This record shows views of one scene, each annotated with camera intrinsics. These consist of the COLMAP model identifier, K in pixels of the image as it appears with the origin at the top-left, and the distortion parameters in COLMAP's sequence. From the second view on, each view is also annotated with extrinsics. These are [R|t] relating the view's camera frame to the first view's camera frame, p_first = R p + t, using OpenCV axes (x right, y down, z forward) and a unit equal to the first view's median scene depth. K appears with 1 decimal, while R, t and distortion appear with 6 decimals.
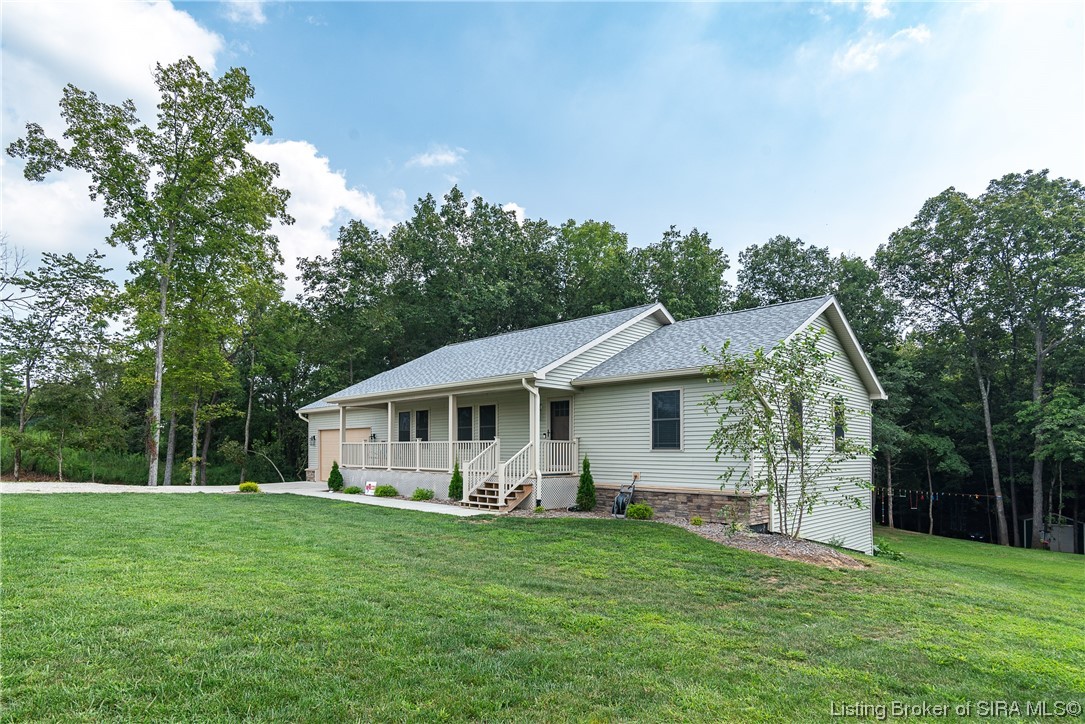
lens RADIAL K [[591.7, 0, 539.4], [0, 591.7, 433.7], [0, 0, 1]] dist [0.000319, 0.000516]
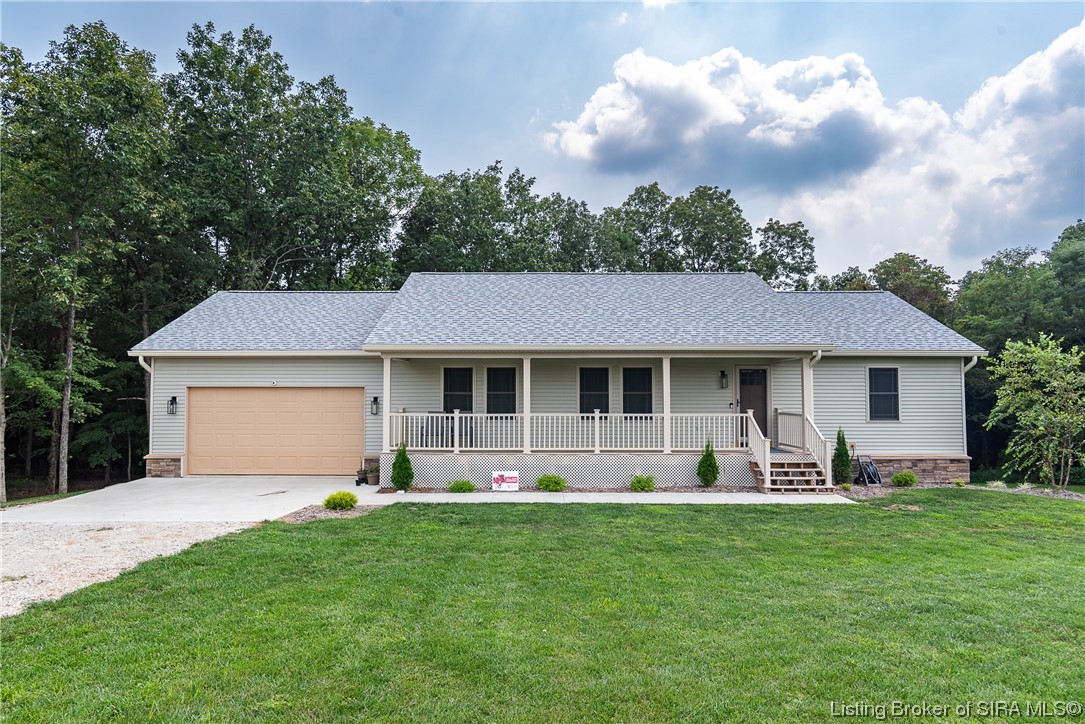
lens RADIAL K [[658.5, 0, 541.0], [0, 658.5, 367.8], [0, 0, 1]] dist [-0.019539, 0.003020]
pose [[0.710141, 0.024843, 0.703621, -0.799804], [-0.018484, 0.999691, -0.016641, -0.028585], [-0.703817, -0.001188, 0.710381, 0.421922]]
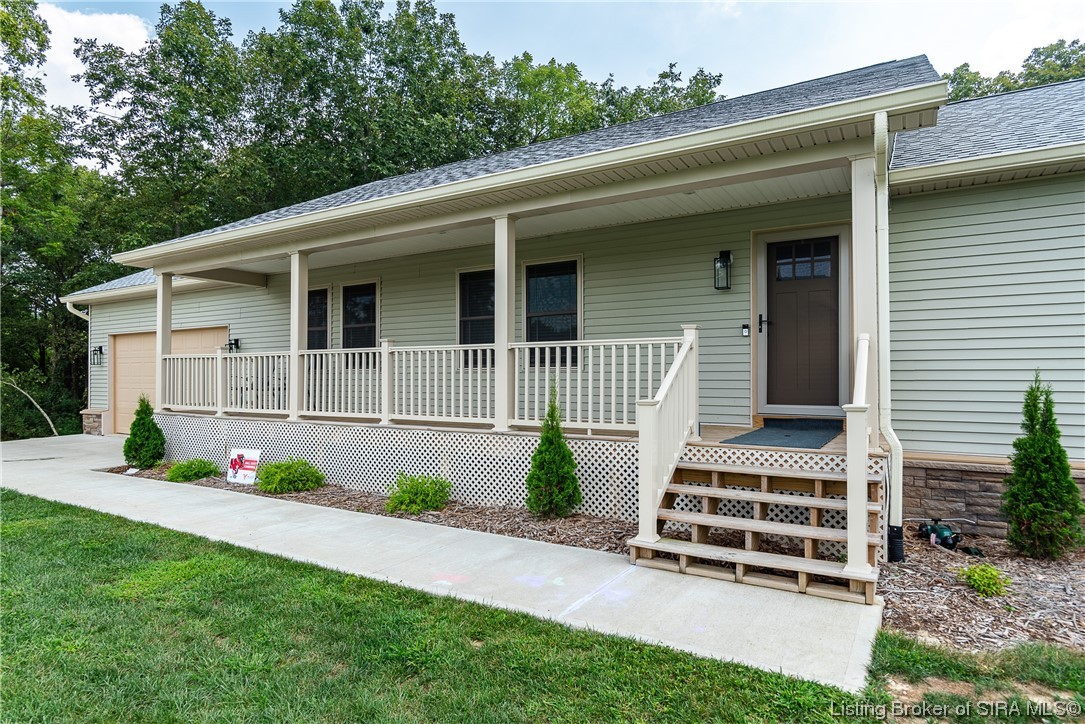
lens RADIAL K [[620.4, 0, 538.7], [0, 620.4, 359.9], [0, 0, 1]] dist [0.003603, 0.001065]
pose [[0.974347, 0.005470, 0.224984, -0.186618], [-0.005061, 0.999984, -0.002396, 0.021095], [-0.224994, 0.001196, 0.974359, 0.551283]]
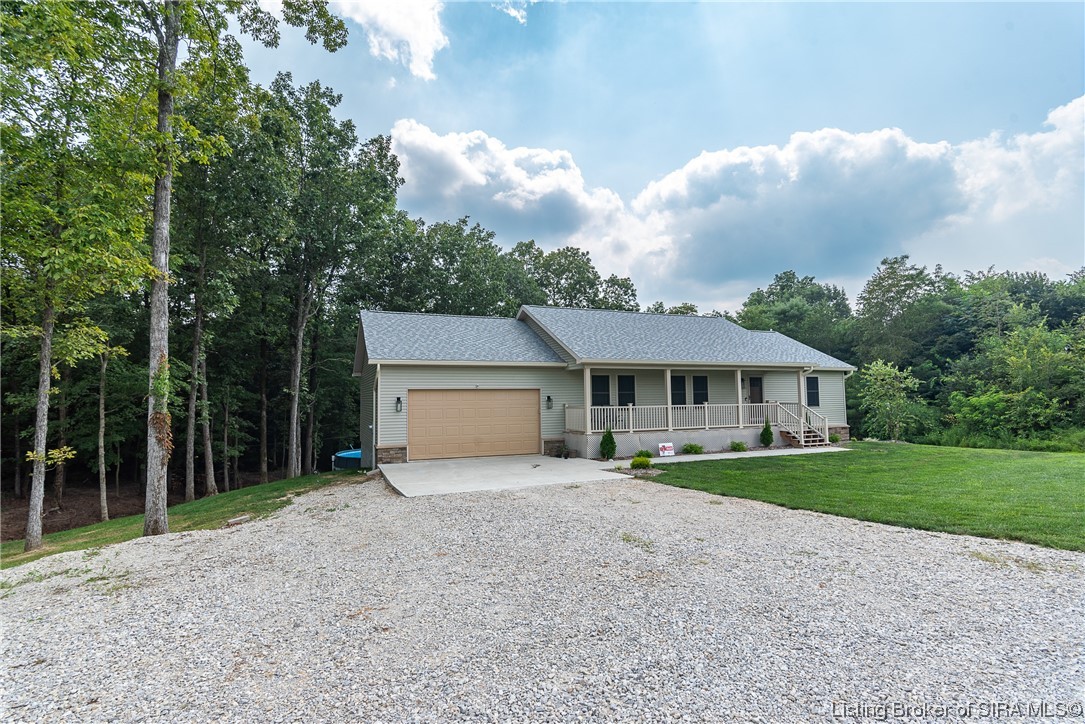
lens RADIAL K [[522.5, 0, 543.5], [0, 522.5, 364.9], [0, 0, 1]] dist [0.014978, -0.000271]
pose [[0.380202, 0.046596, 0.923729, -1.247605], [-0.016539, 0.998913, -0.043581, -0.015302], [-0.924756, 0.001292, 0.380559, 0.843354]]
